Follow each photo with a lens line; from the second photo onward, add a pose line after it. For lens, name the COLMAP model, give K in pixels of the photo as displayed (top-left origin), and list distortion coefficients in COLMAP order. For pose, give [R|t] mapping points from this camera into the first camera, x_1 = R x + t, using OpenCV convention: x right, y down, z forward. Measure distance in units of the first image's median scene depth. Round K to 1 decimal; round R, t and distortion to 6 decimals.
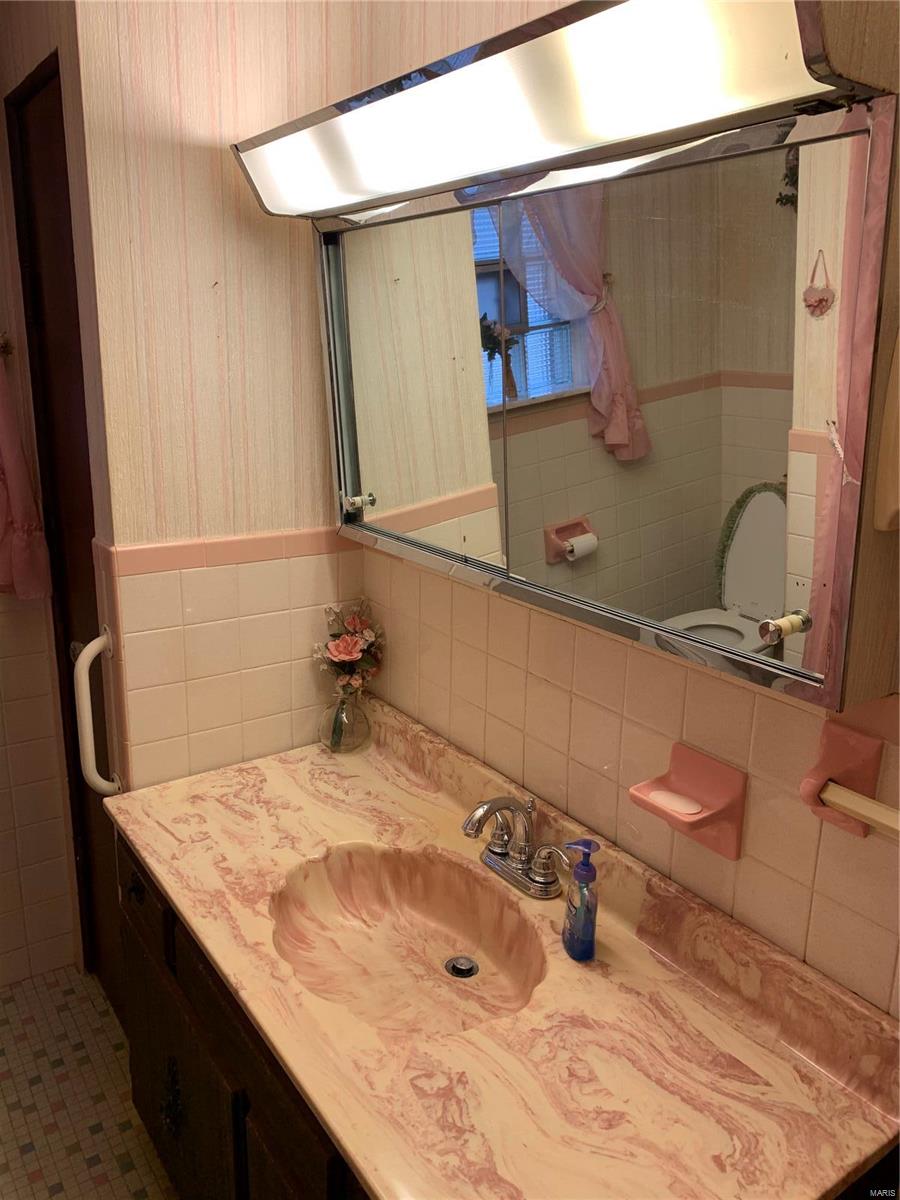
lens RADIAL K [[907.5, 0, 465.0], [0, 907.5, 593.0], [0, 0, 1]] dist [0.015051, -0.014185]
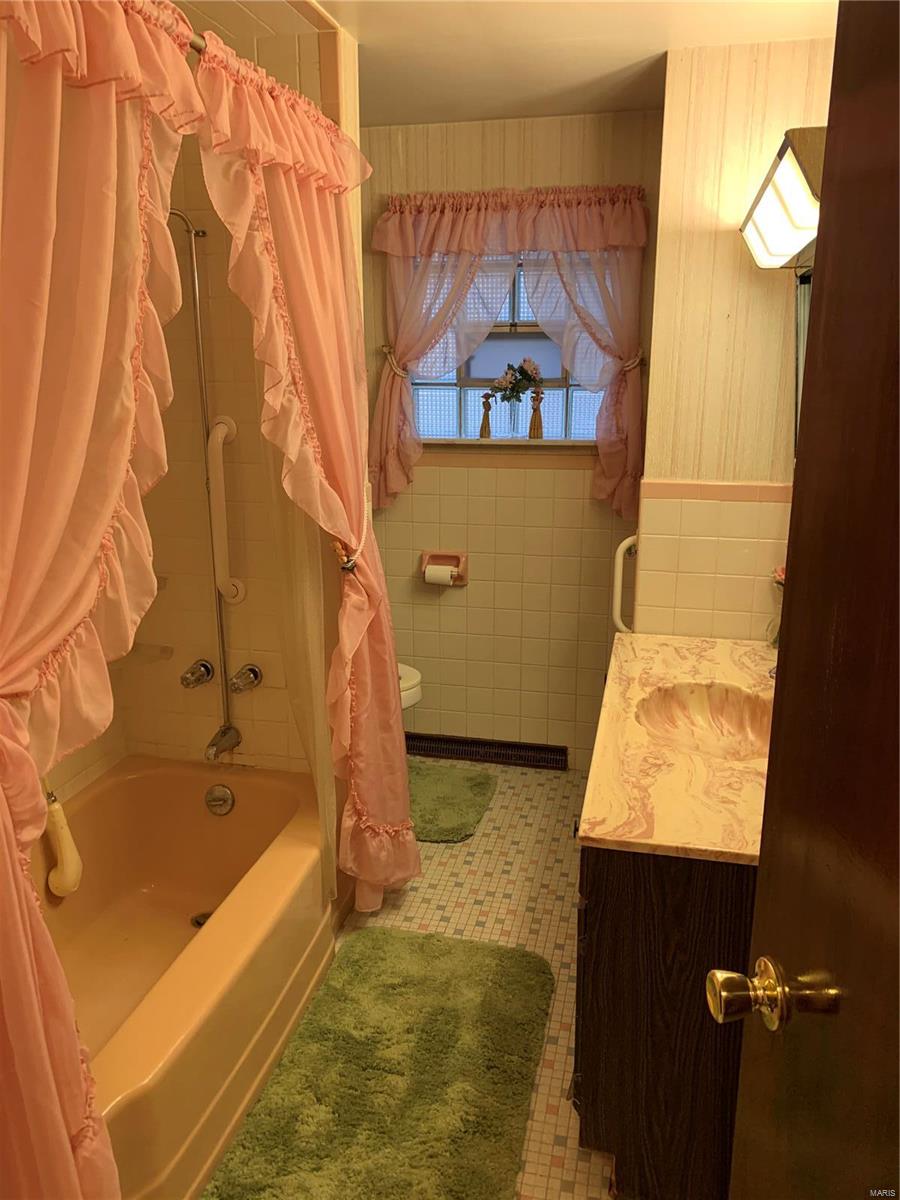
lens RADIAL K [[907.5, 0, 465.0], [0, 907.5, 593.0], [0, 0, 1]] dist [0.015051, -0.014185]
pose [[0.663699, 0.154608, -0.731847, 0.645881], [-0.172416, 0.983680, 0.051448, 0.124373], [0.727858, 0.092036, 0.679524, -0.341207]]
